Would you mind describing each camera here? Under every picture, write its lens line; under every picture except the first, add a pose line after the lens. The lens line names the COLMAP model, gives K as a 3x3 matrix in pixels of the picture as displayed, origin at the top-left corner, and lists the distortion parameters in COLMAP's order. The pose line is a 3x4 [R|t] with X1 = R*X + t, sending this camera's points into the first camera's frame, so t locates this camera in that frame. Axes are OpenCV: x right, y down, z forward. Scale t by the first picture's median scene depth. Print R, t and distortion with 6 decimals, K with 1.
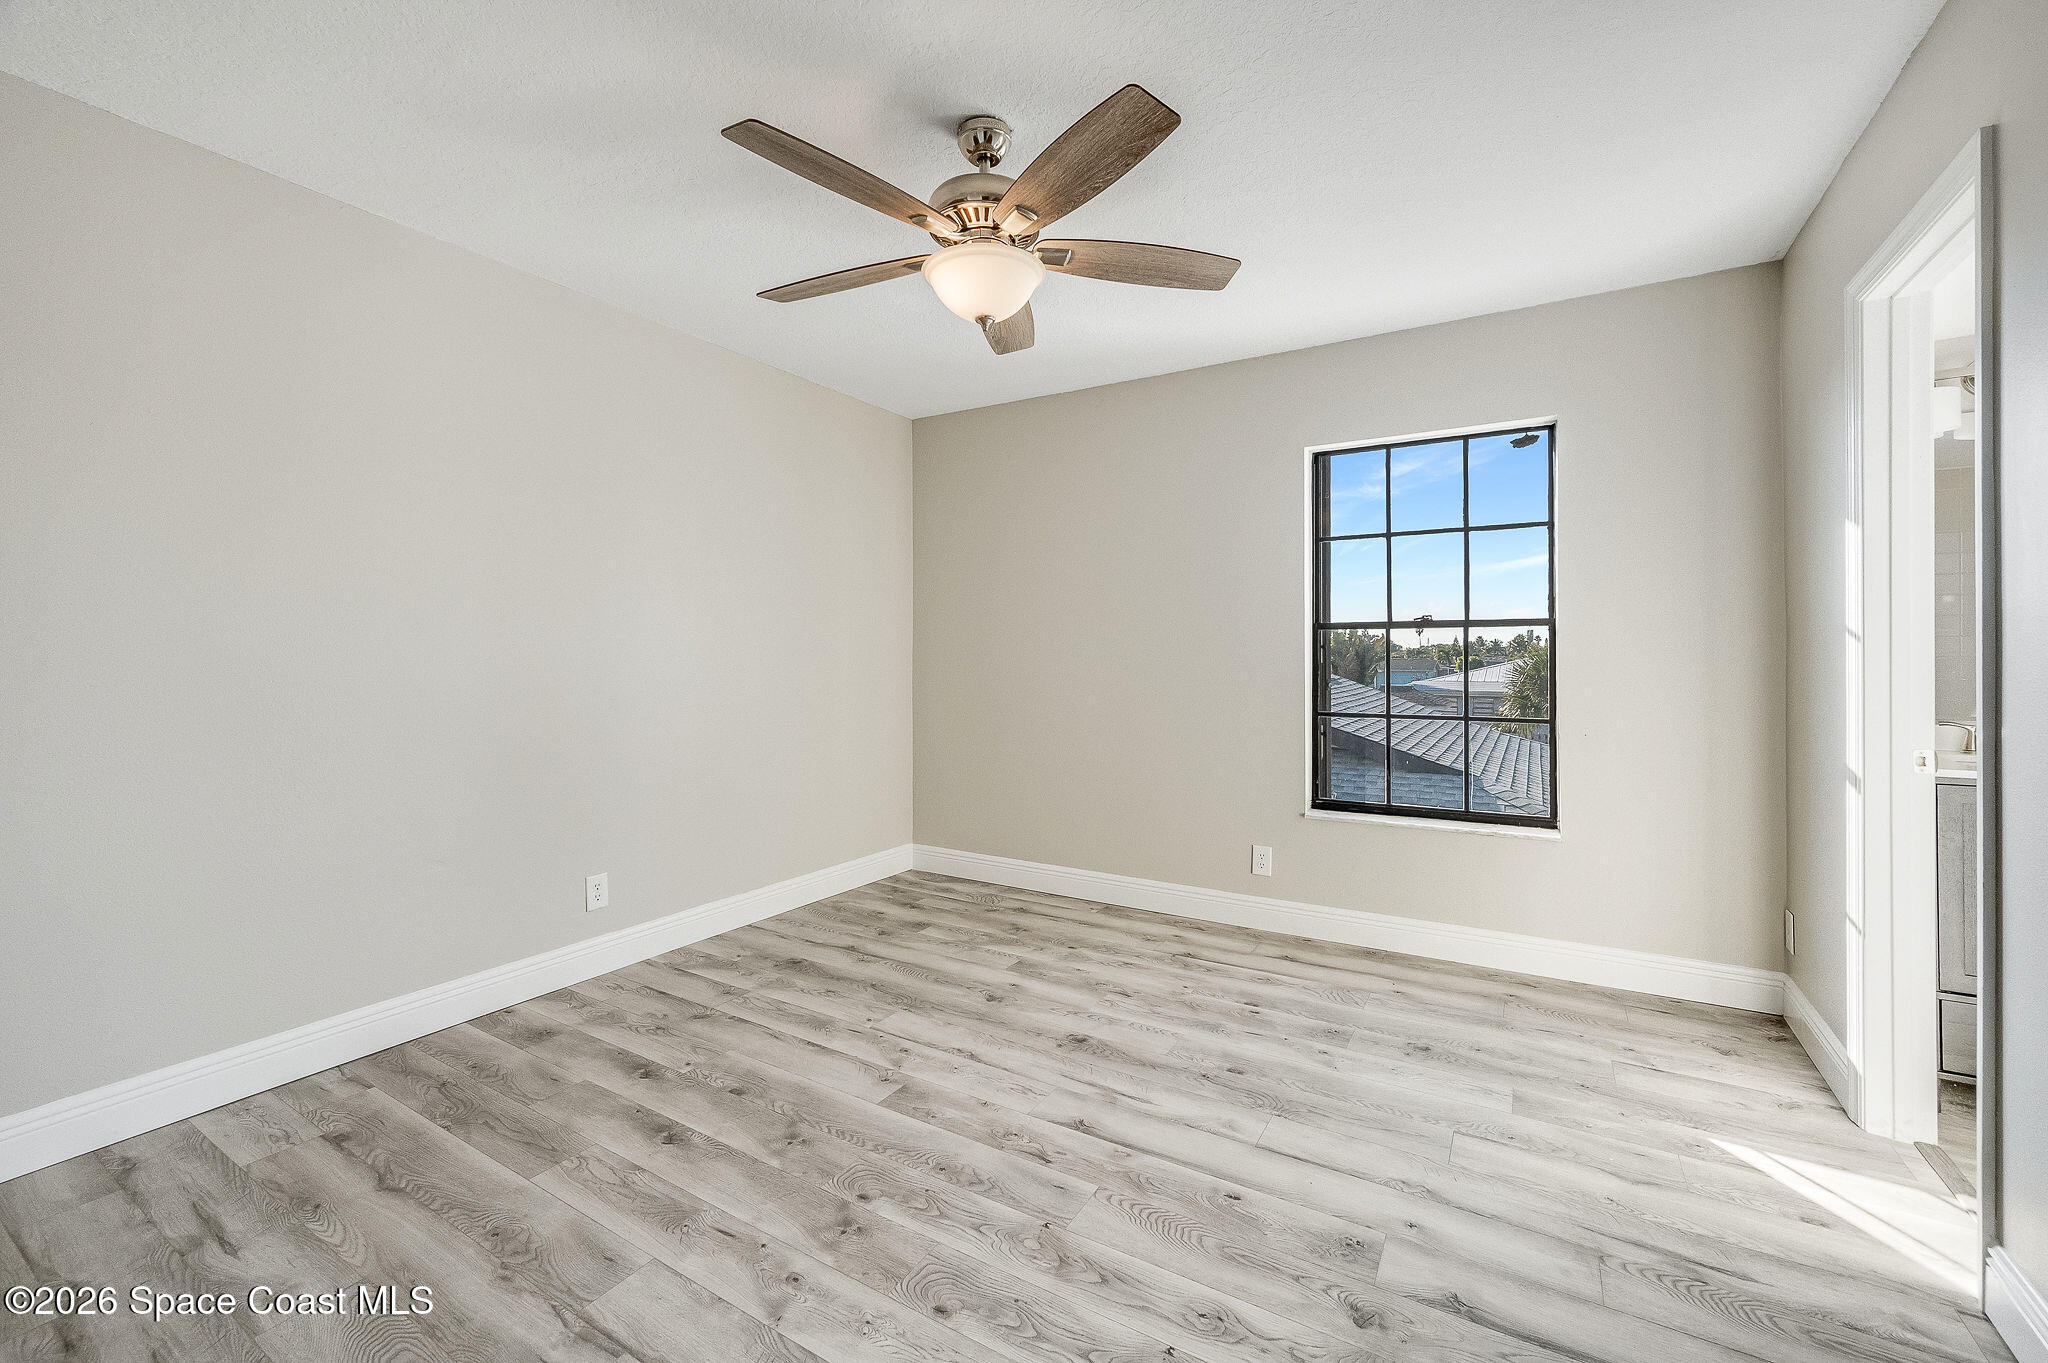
lens RADIAL K [[827.3, 0, 1019.8], [0, 827.3, 651.4], [0, 0, 1]] dist [0.000244, 0.000465]
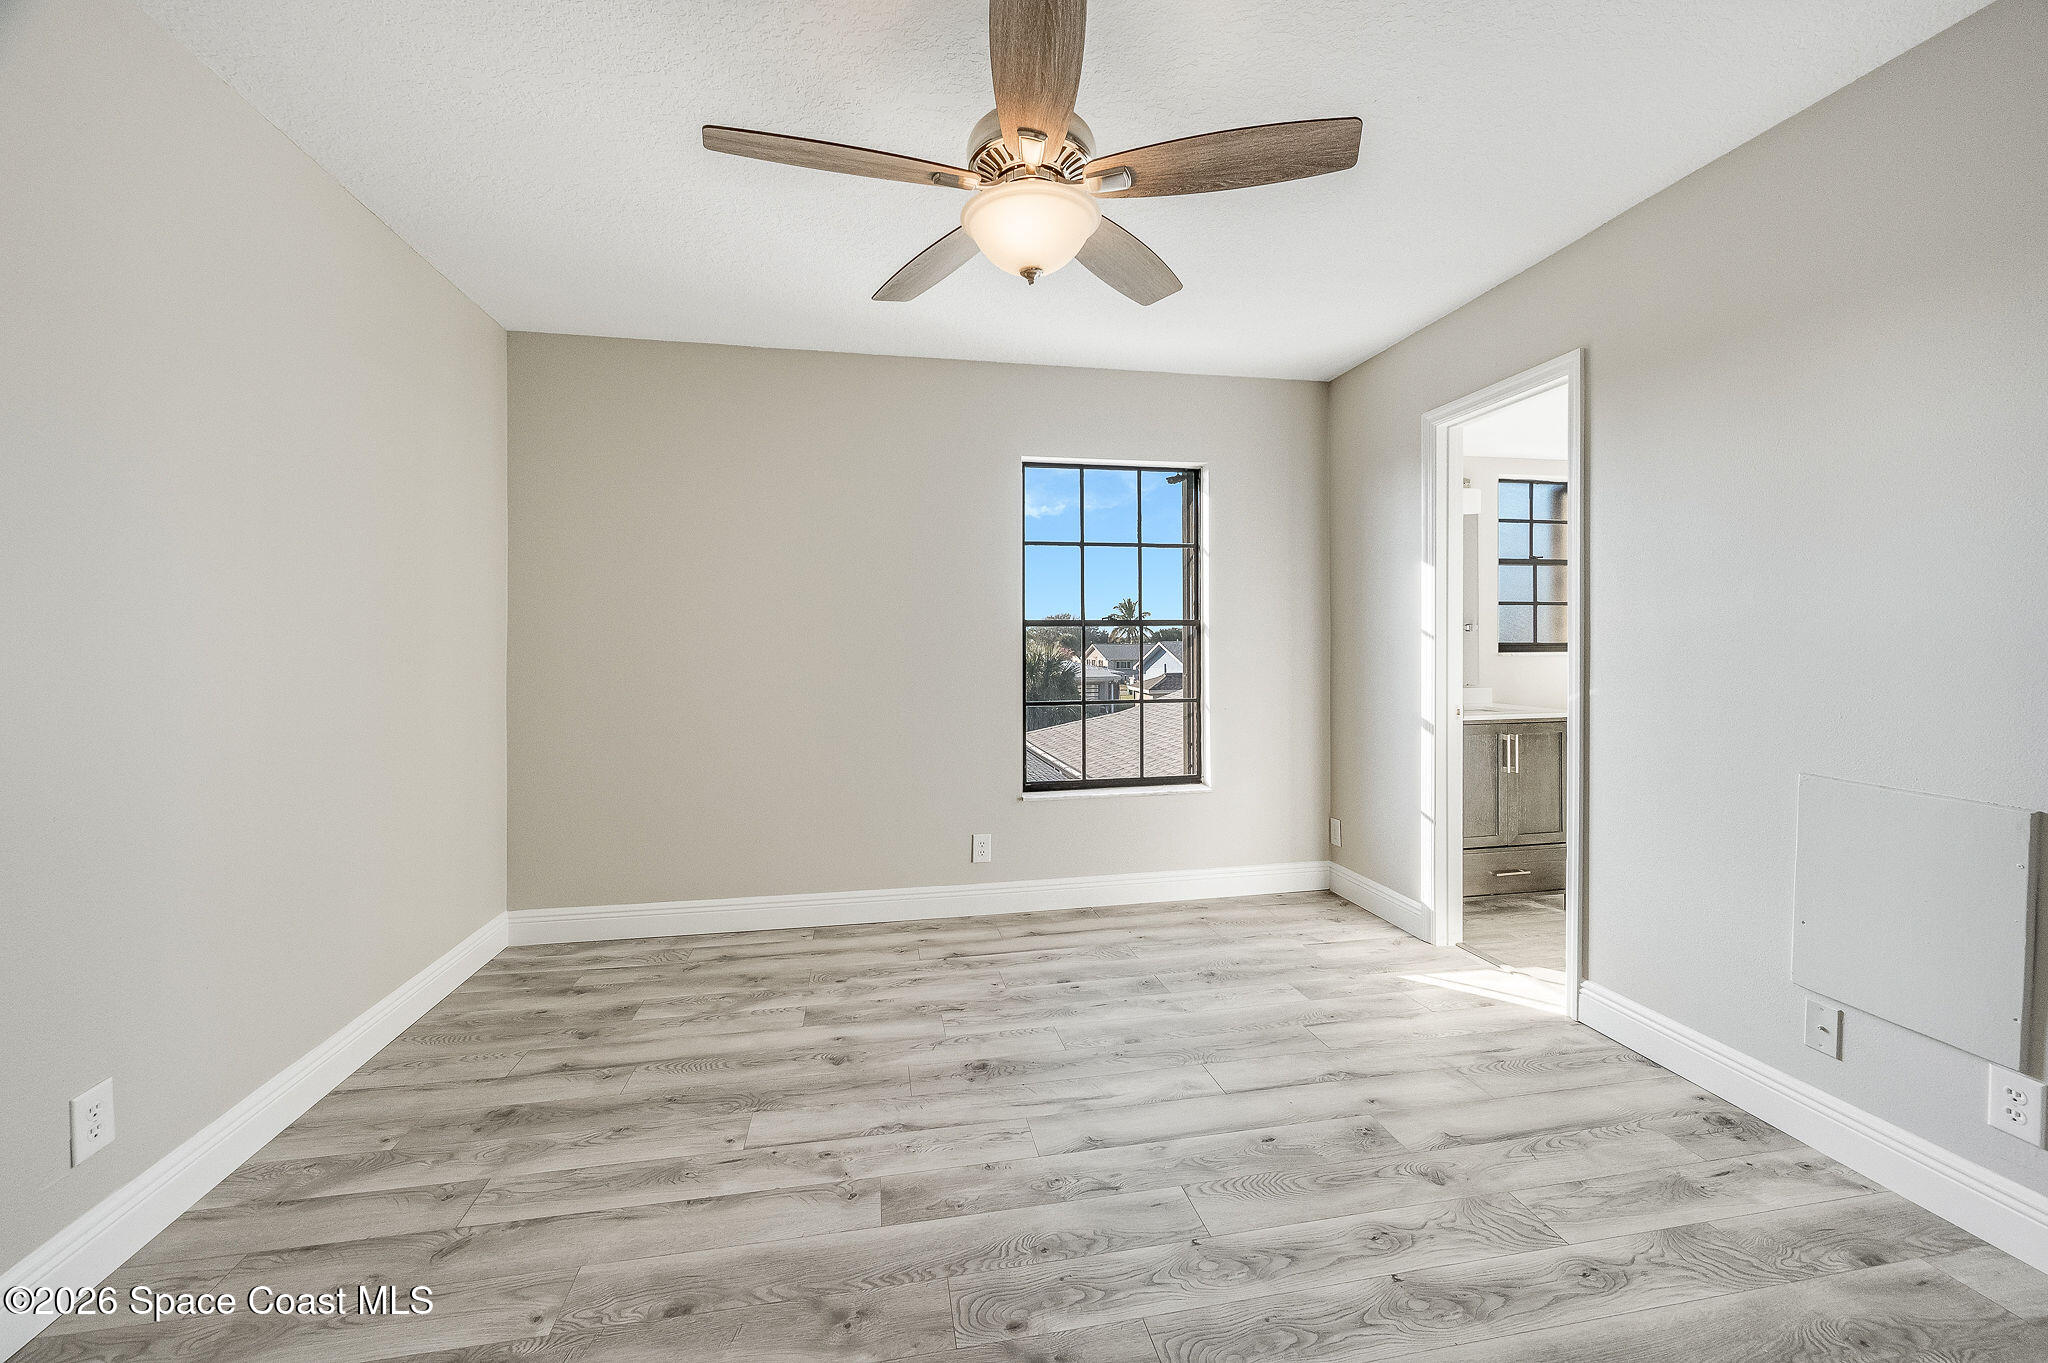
lens RADIAL K [[827.3, 0, 1011.9], [0, 827.3, 645.7], [0, 0, 1]] dist [0.000244, 0.000465]
pose [[0.742248, -0.003248, 0.670117, -0.613519], [0.002843, 0.999995, 0.001698, -0.004212], [-0.670119, 0.000645, 0.742254, 0.339083]]
